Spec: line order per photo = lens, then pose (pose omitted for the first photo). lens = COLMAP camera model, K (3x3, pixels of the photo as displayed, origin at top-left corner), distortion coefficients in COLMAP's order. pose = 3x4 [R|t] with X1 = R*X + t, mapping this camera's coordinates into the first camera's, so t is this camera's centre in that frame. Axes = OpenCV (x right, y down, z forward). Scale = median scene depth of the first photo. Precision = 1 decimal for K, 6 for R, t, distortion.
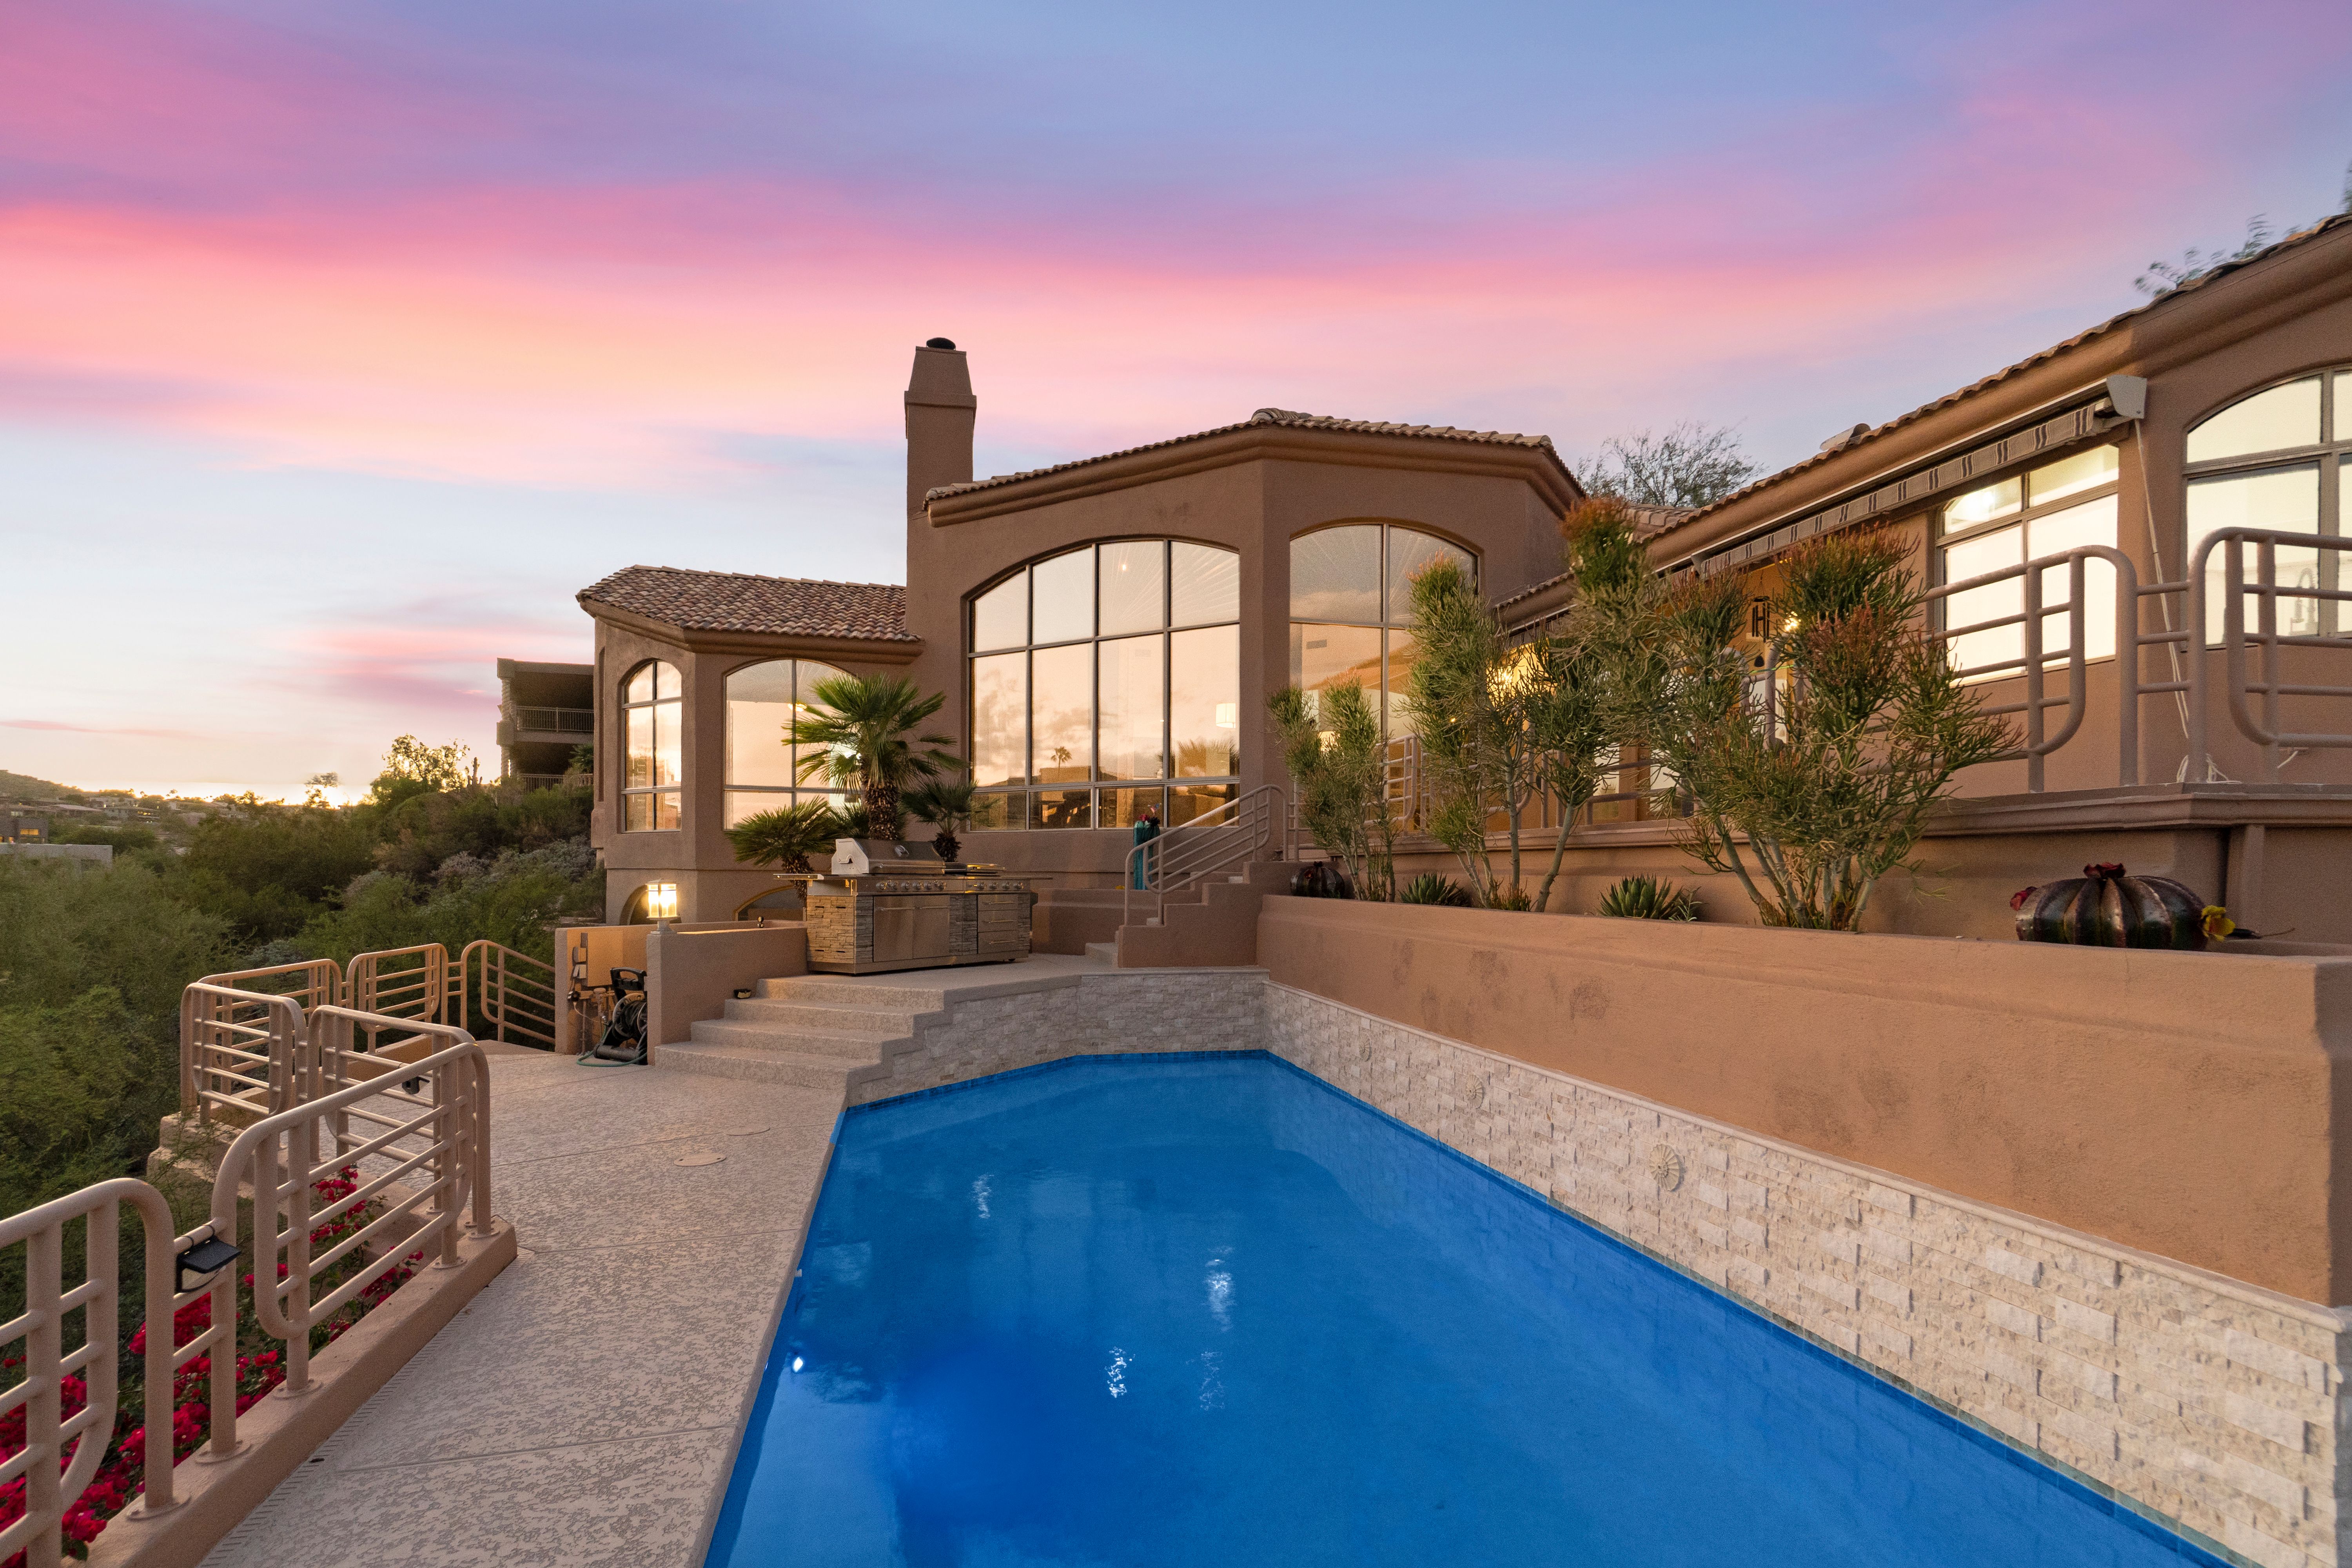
lens RADIAL K [[1053.3, 0, 1168.4], [0, 1053.3, 786.9], [0, 0, 1]] dist [-0.002272, 0.000243]
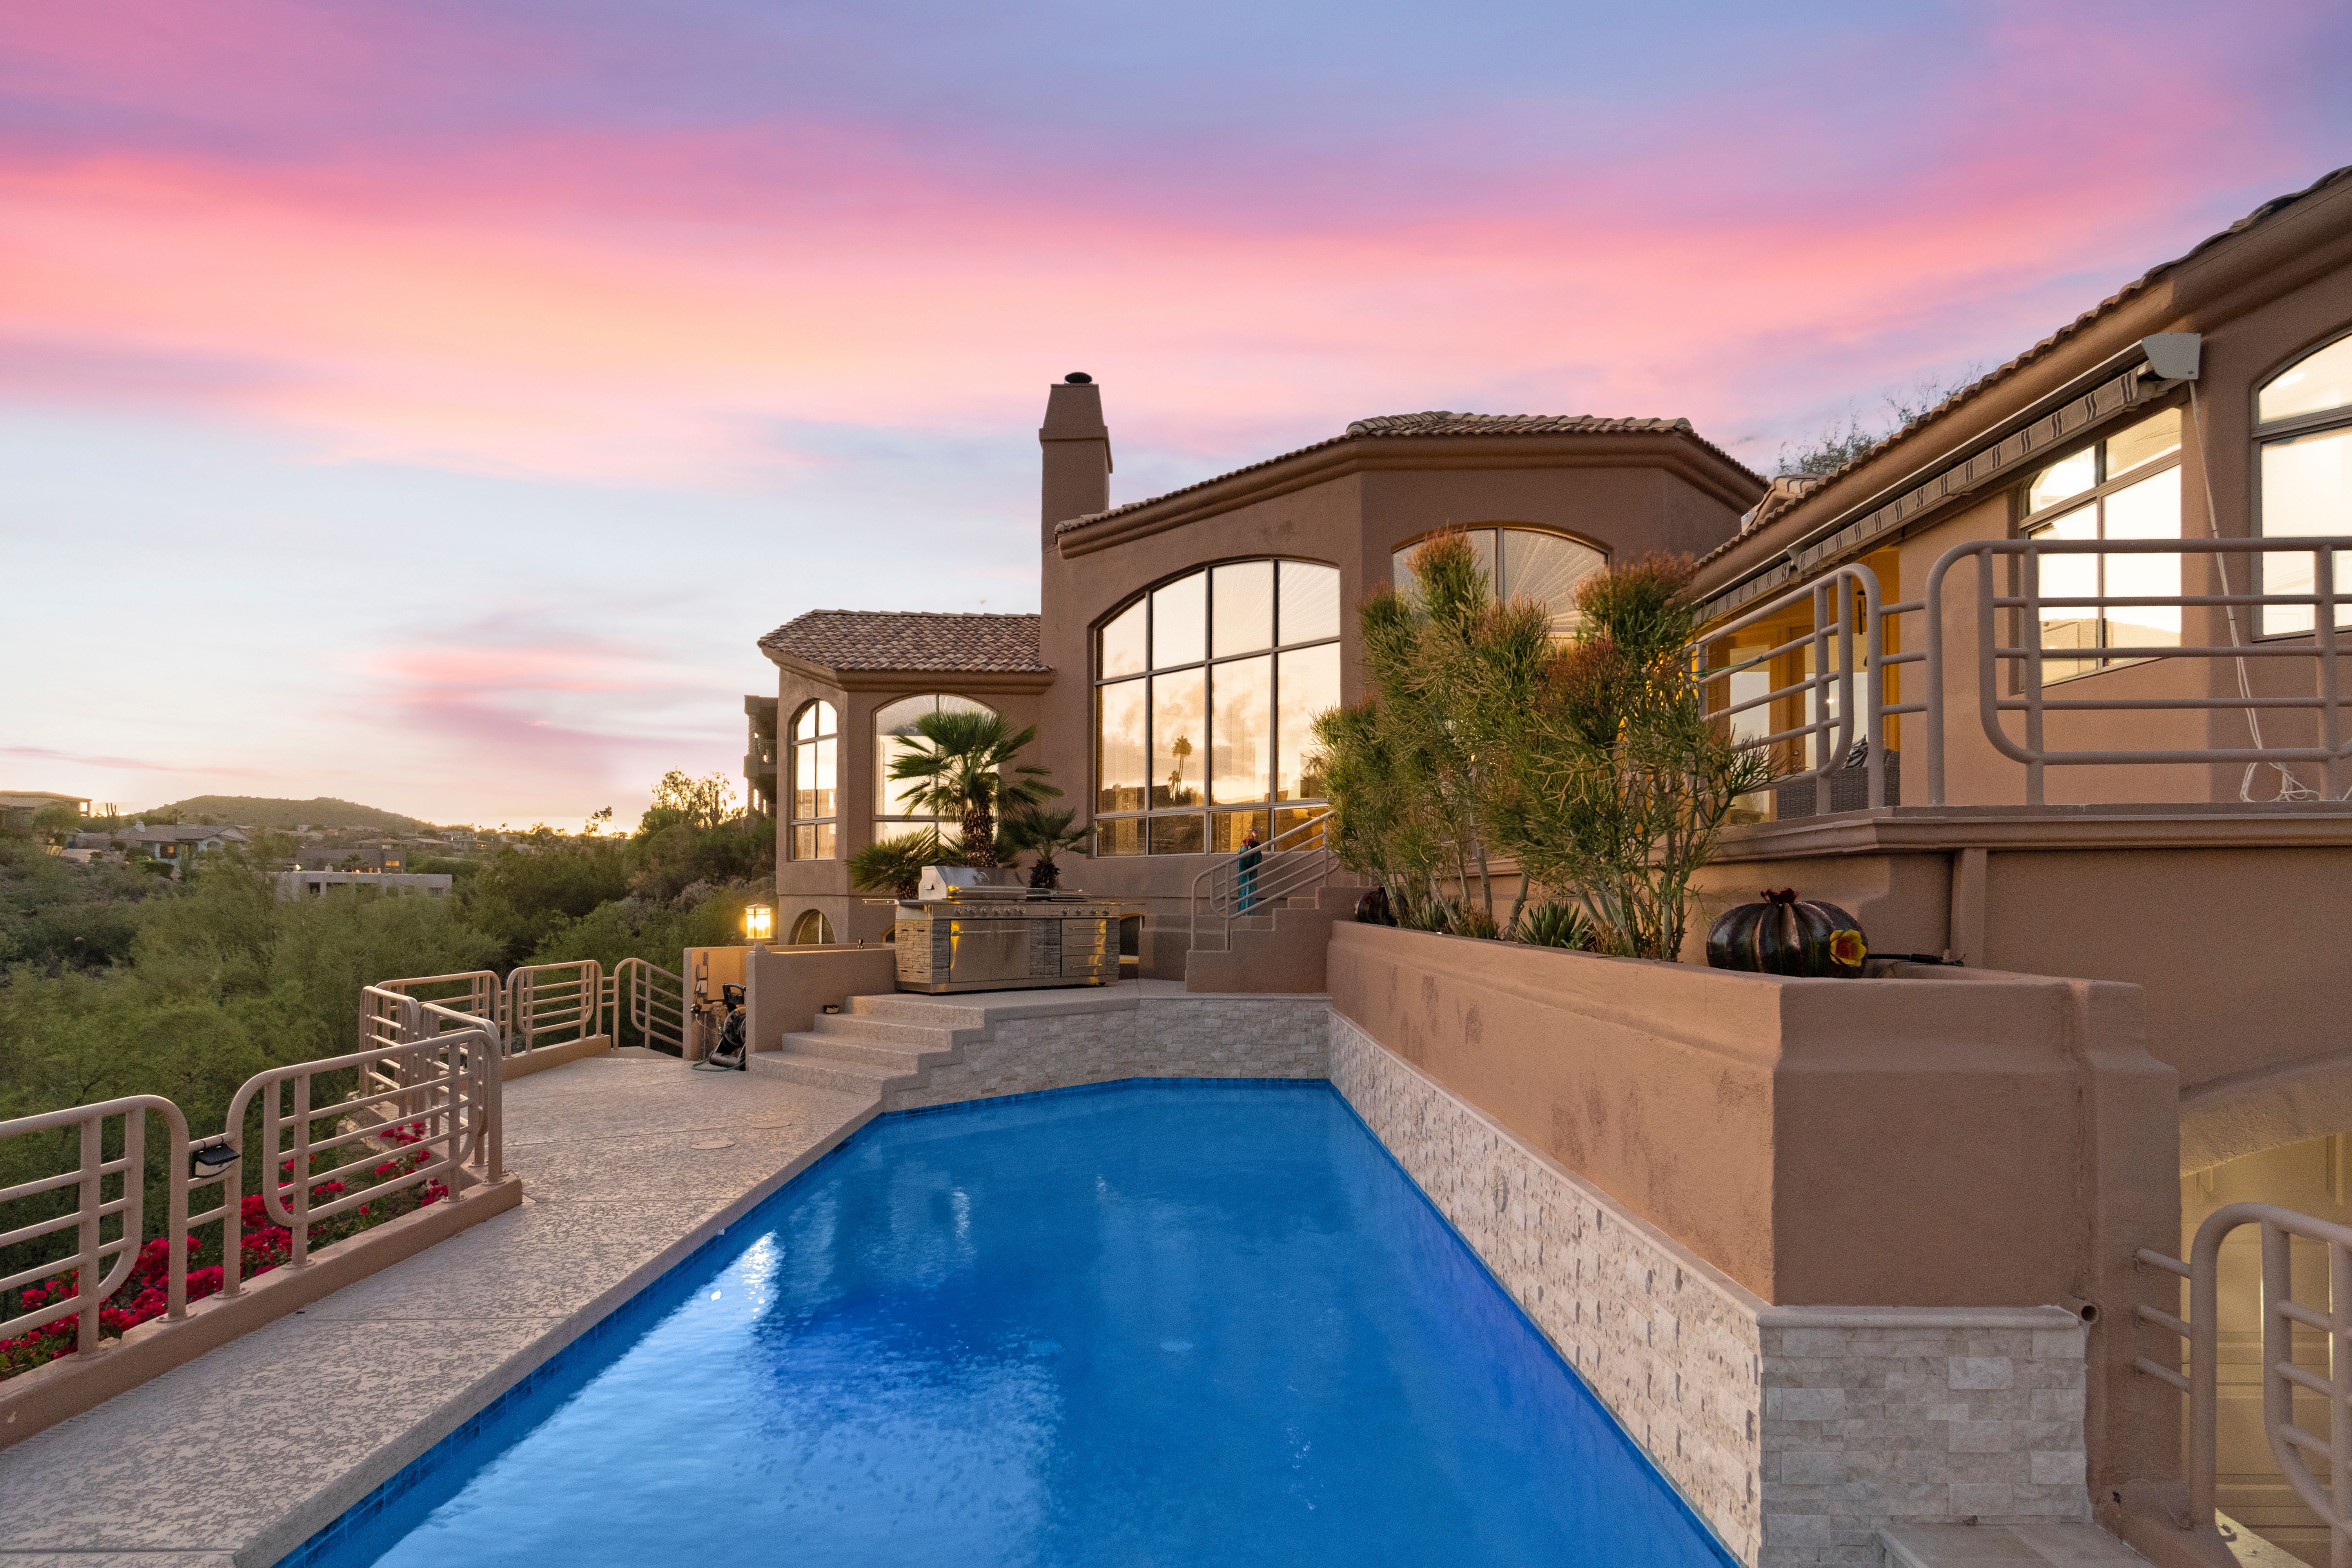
lens RADIAL K [[1133.9, 0, 1171.6], [0, 1133.9, 771.1], [0, 0, 1]] dist [-0.000870, -0.000156]
pose [[0.974295, -0.025432, -0.223835, 0.203837], [0.018562, 0.999291, -0.032743, -0.005512], [0.224509, 0.027746, 0.974077, -0.072179]]
